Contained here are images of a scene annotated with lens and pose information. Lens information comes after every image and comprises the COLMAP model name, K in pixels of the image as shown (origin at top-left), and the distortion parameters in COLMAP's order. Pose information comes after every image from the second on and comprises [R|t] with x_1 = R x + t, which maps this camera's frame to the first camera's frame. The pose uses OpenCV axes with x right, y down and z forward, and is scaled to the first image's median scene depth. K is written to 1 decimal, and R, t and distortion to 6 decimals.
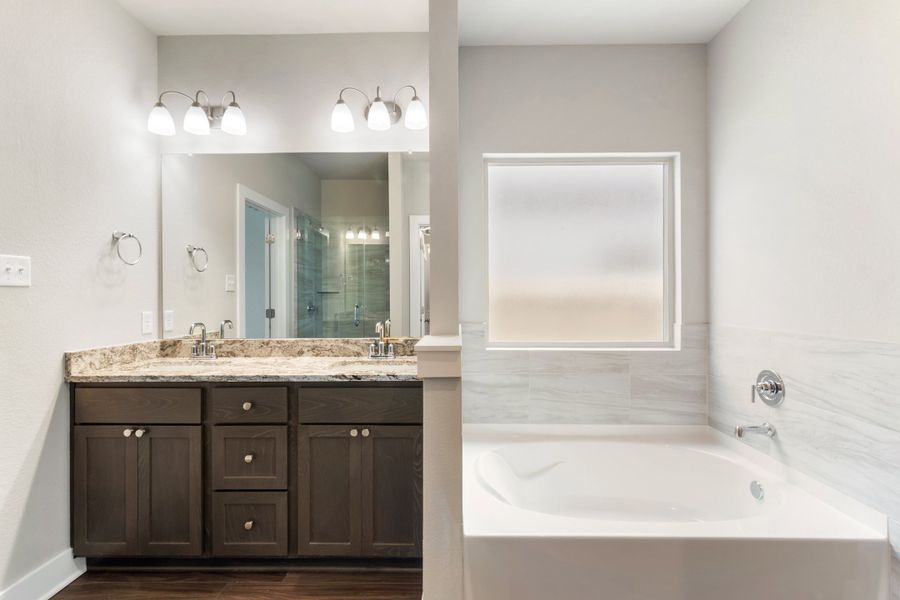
lens RADIAL K [[419.4, 0, 453.5], [0, 419.4, 296.3], [0, 0, 1]] dist [0.002016, 0.000326]
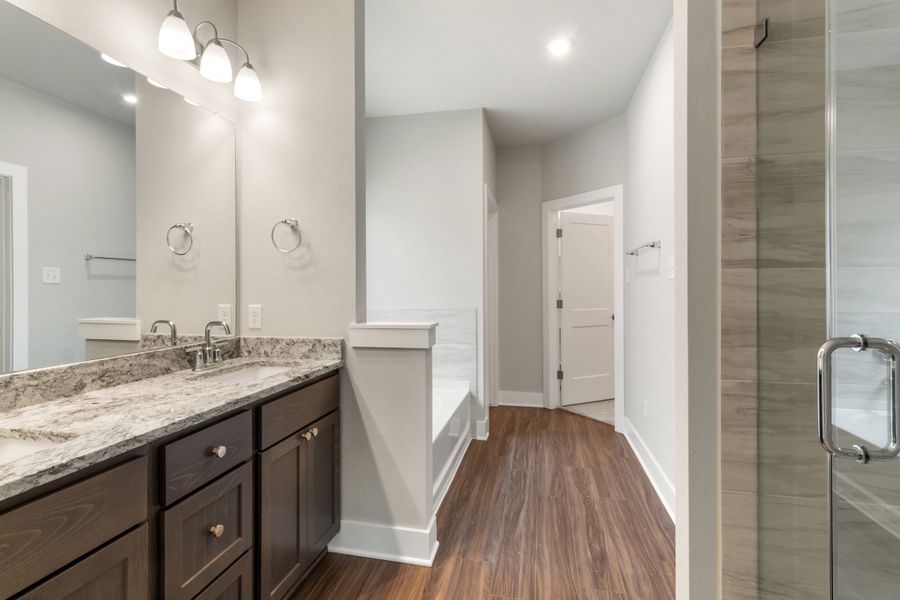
lens RADIAL K [[419.8, 0, 450.1], [0, 419.8, 287.0], [0, 0, 1]] dist [0.000398, 0.000203]
pose [[0.203082, 0.006088, 0.979143, -1.067903], [0.001358, 0.999978, -0.006499, 0.001421], [-0.979161, 0.002650, 0.203069, 0.493488]]
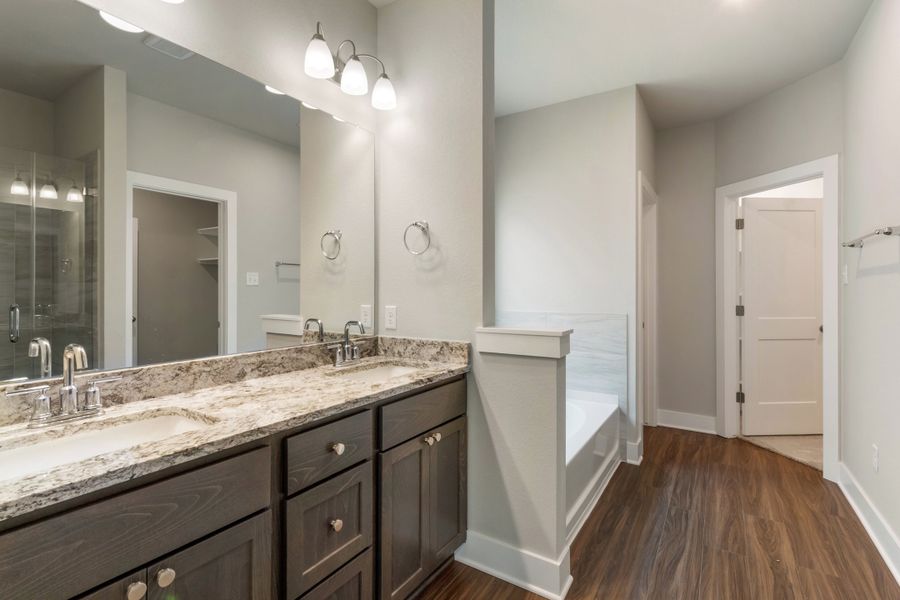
lens RADIAL K [[419.7, 0, 451.4], [0, 419.7, 290.5], [0, 0, 1]] dist [0.001294, 0.000088]
pose [[0.531414, 0.004661, 0.847099, -0.971323], [-0.003473, 0.999988, -0.003324, 0.001578], [-0.847105, -0.001175, 0.531425, 0.468473]]
